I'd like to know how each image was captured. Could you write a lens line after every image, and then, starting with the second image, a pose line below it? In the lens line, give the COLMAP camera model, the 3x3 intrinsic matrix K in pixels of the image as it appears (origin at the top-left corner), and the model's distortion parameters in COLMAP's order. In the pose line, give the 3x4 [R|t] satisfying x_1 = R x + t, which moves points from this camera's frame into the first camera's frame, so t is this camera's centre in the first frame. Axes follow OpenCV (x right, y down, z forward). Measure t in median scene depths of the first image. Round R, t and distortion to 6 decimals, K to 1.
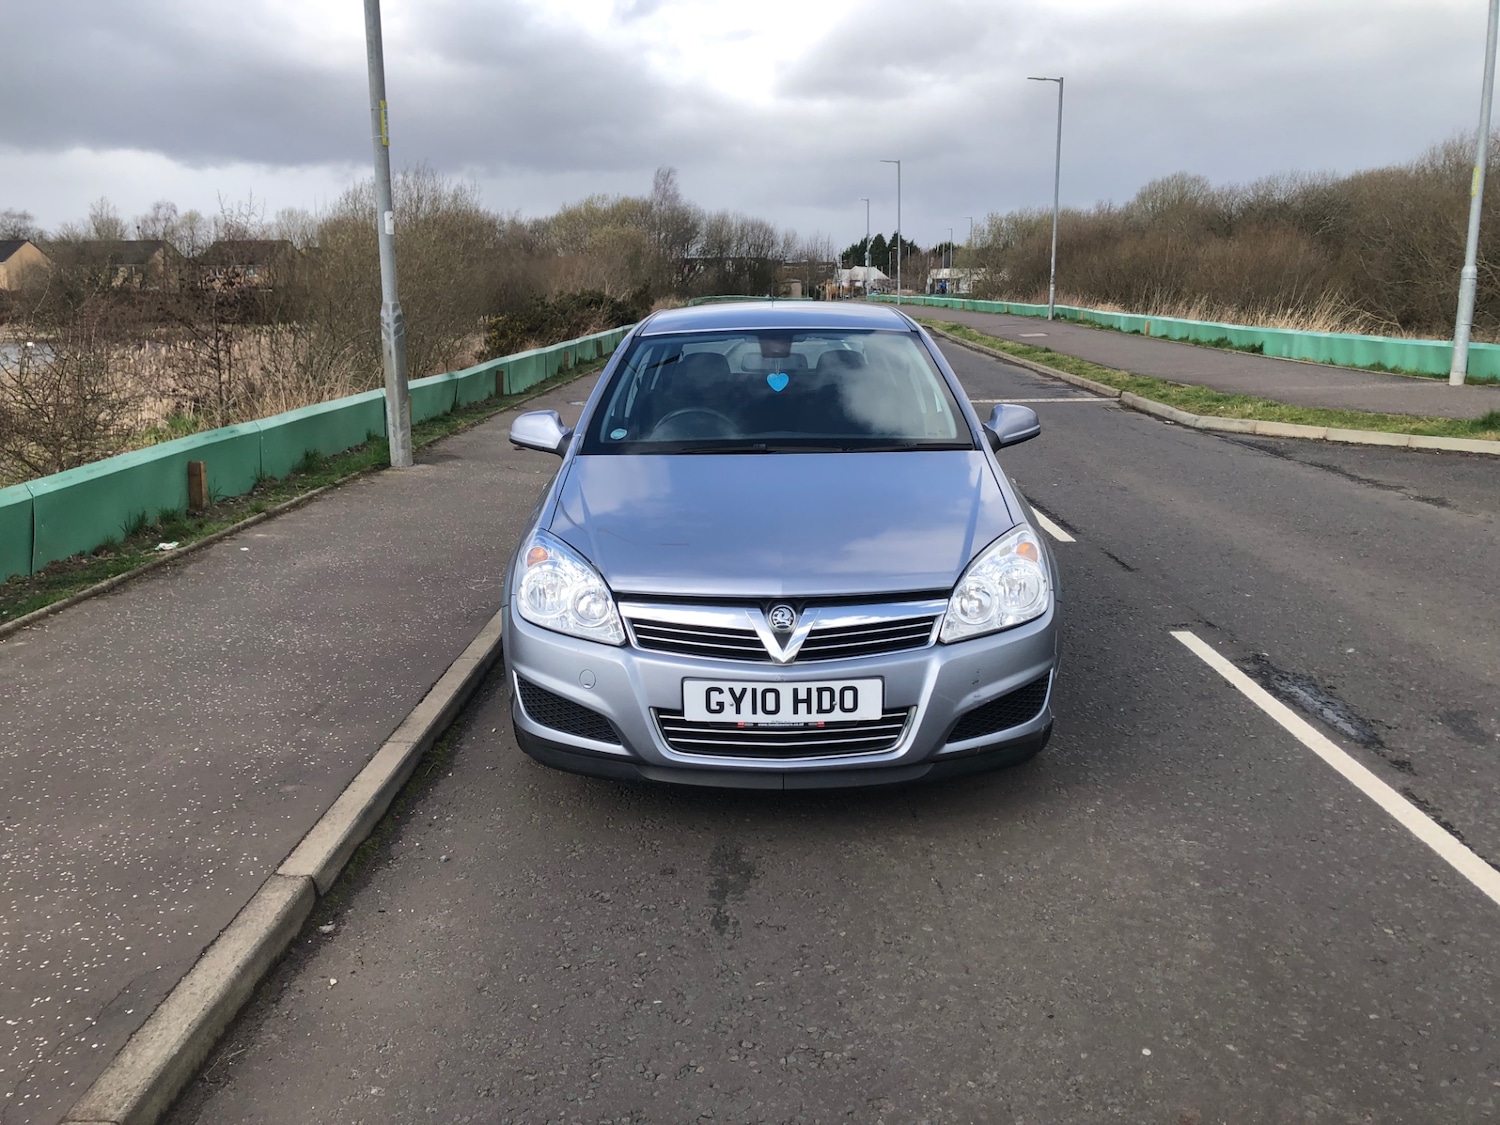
lens RADIAL K [[1183.6, 0, 750.0], [0, 1183.6, 562.5], [0, 0, 1]] dist [0.008463, 0.003296]
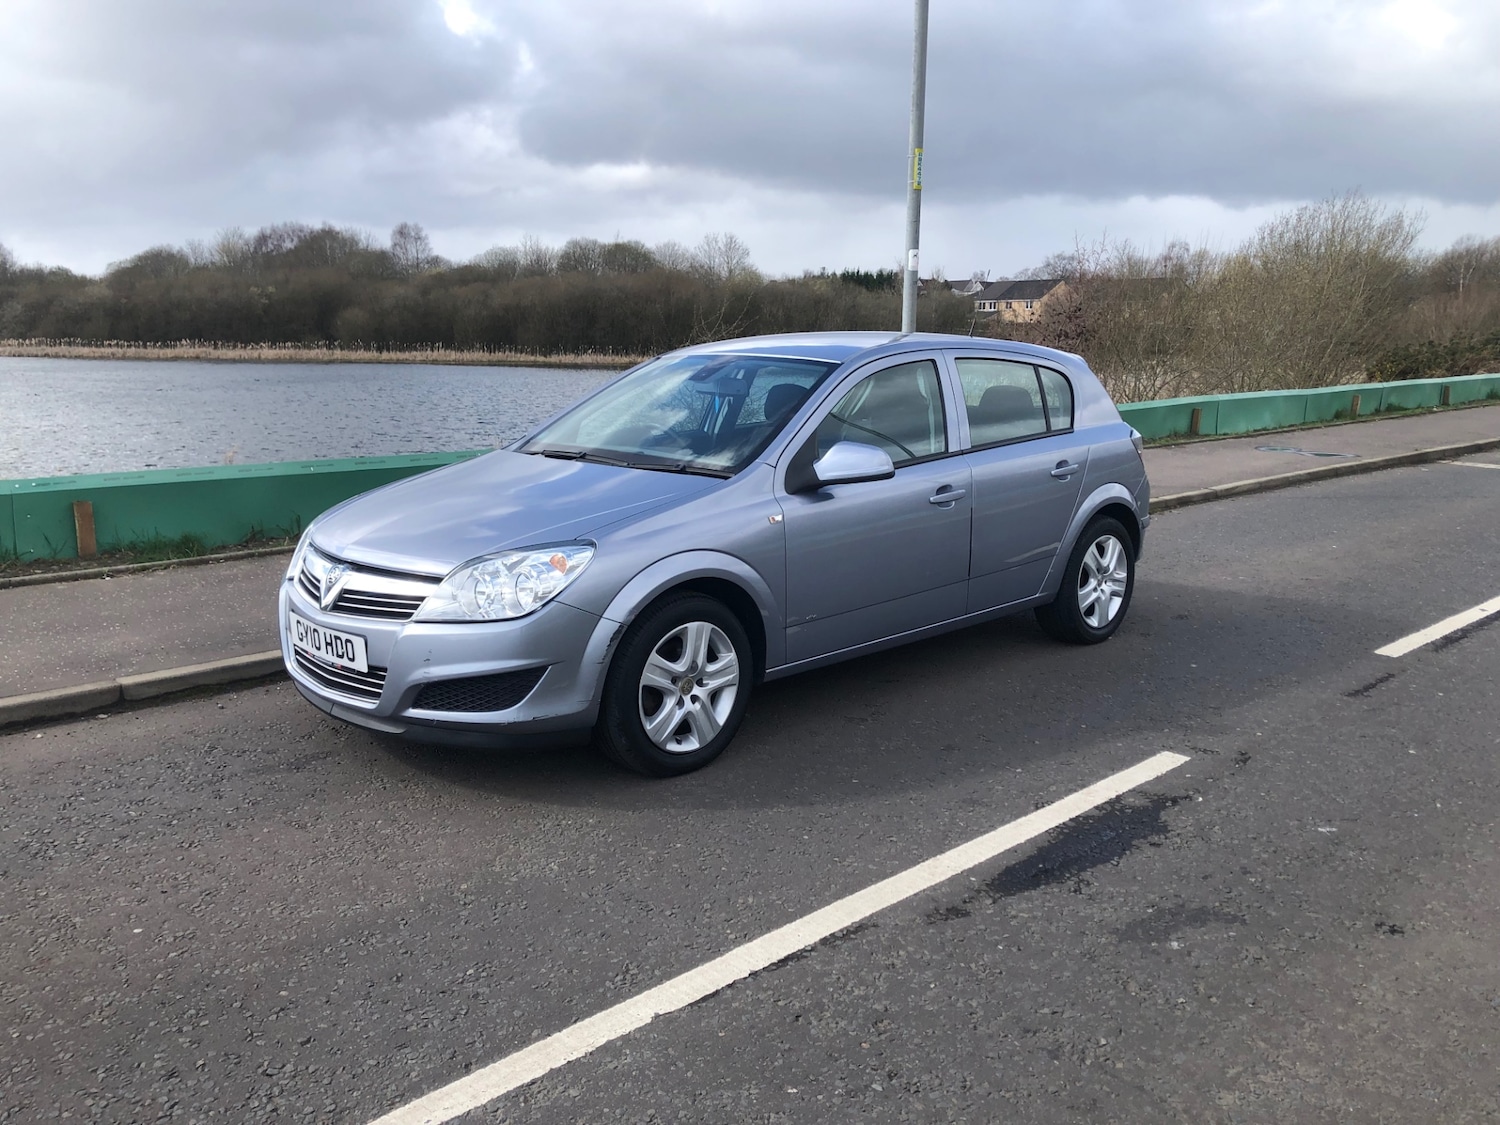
lens RADIAL K [[1208.1, 0, 743.3], [0, 1208.1, 575.7], [0, 0, 1]] dist [0.017295, 0.000059]
pose [[0.718729, 0.151296, -0.678630, 1.159915], [-0.166963, 0.985035, 0.042777, -0.075913], [0.674946, 0.082561, 0.733234, 0.352456]]
